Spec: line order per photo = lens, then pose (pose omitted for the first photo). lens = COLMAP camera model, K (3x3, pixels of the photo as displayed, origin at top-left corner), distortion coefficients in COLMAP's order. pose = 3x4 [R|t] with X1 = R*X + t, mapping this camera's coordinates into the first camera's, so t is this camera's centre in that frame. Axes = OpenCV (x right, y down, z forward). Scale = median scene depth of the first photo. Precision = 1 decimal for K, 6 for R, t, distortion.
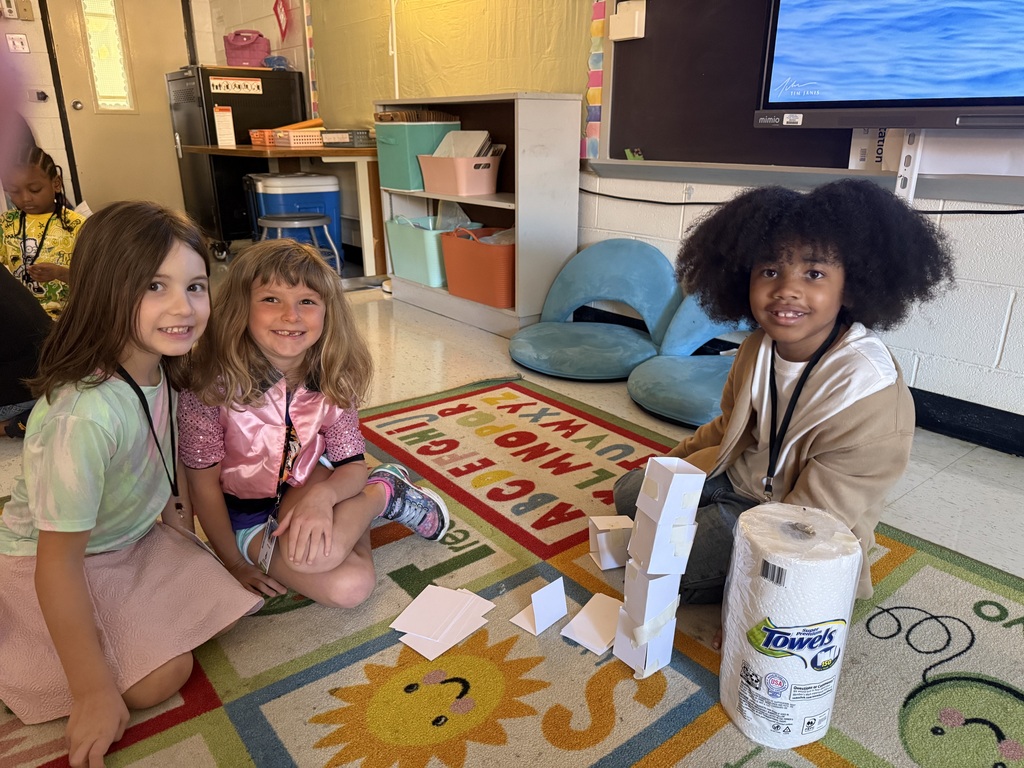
lens RADIAL K [[737.2, 0, 512.0], [0, 737.2, 384.0], [0, 0, 1]] dist [0.006299, -0.003141]
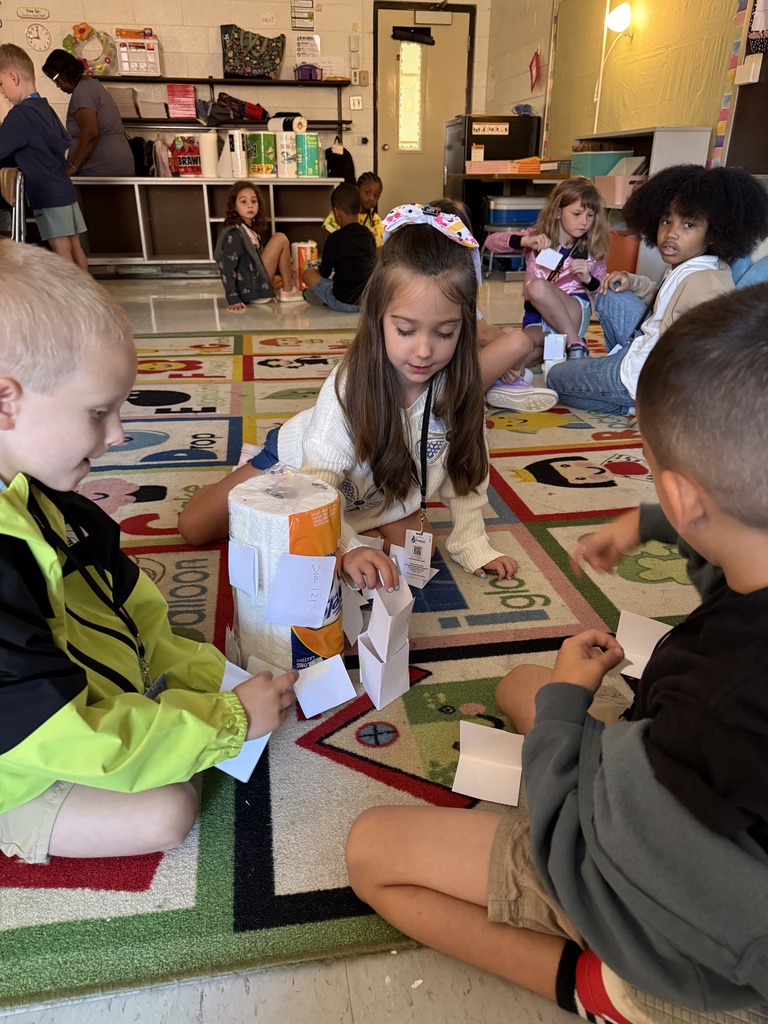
lens RADIAL K [[737.2, 0, 384.0], [0, 737.2, 512.0], [0, 0, 1]] dist [0.006299, -0.003141]
pose [[0.878027, 0.197419, -0.435997, 0.189722], [-0.155229, 0.979185, 0.130766, 0.142433], [0.452738, -0.047137, 0.890397, -0.339698]]
